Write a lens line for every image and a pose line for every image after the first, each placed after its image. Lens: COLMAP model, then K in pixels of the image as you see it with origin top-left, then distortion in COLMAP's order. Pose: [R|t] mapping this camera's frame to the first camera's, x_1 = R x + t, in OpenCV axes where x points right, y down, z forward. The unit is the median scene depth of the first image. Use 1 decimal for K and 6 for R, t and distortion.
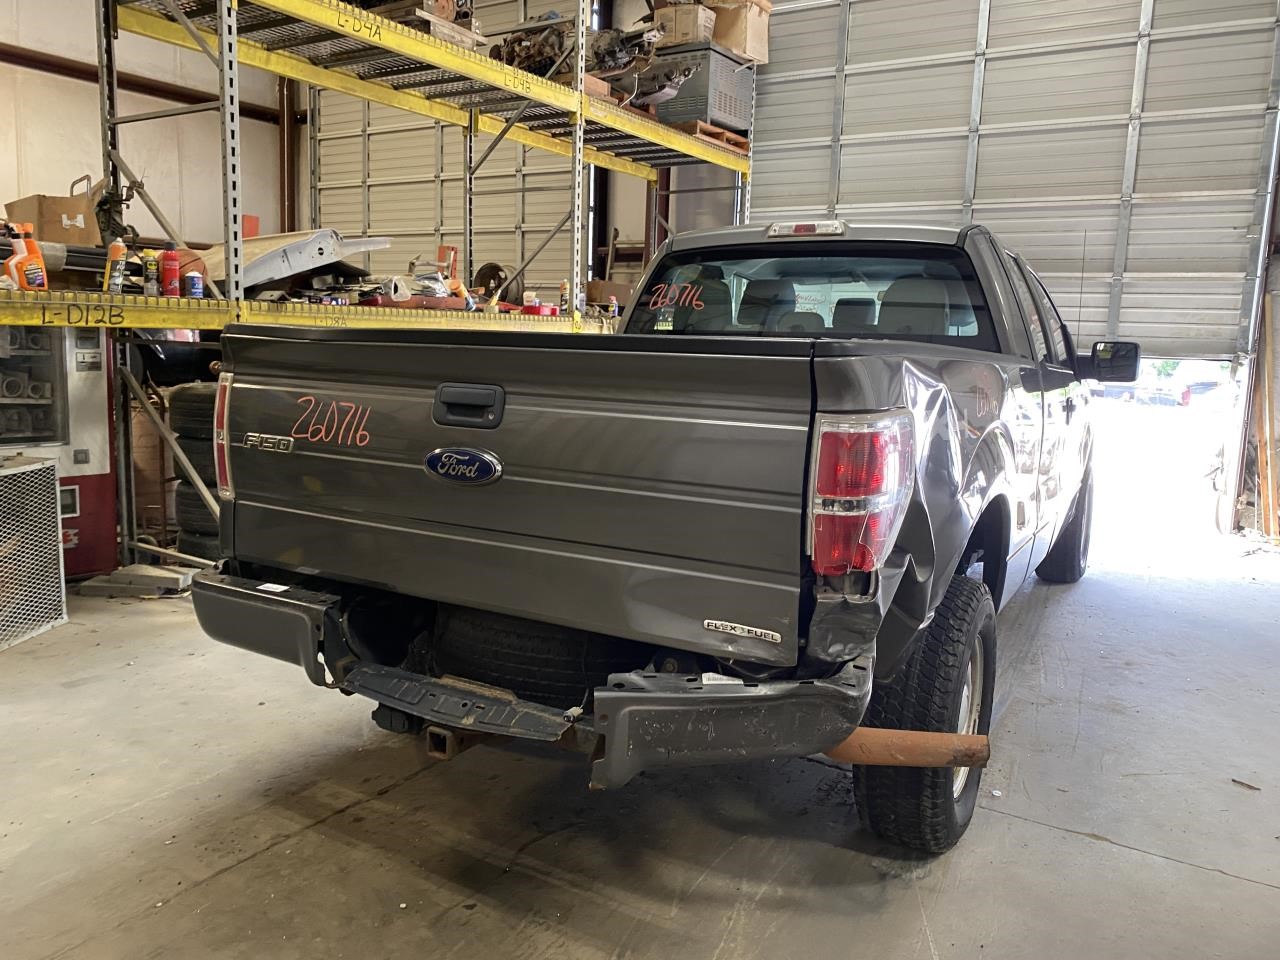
lens RADIAL K [[971.2, 0, 614.1], [0, 971.2, 471.2], [0, 0, 1]] dist [0.020526, -0.009357]
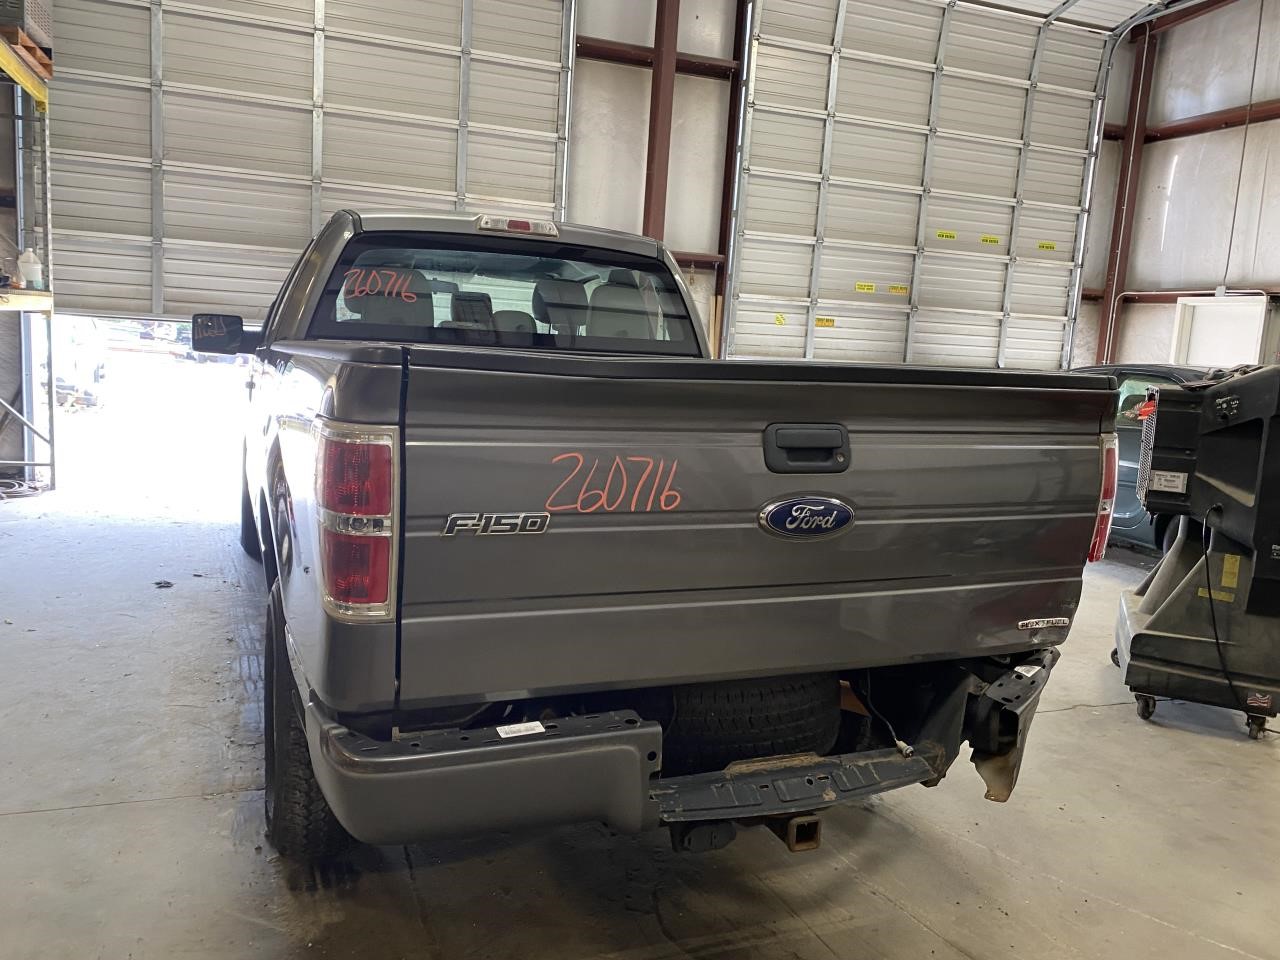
lens RADIAL K [[971.2, 0, 614.1], [0, 971.2, 471.2], [0, 0, 1]] dist [0.020526, -0.009357]
pose [[0.626748, -0.105659, 0.772025, -0.817872], [0.076870, 0.994315, 0.073676, -0.108898], [-0.775421, 0.013169, 0.631307, 0.503705]]
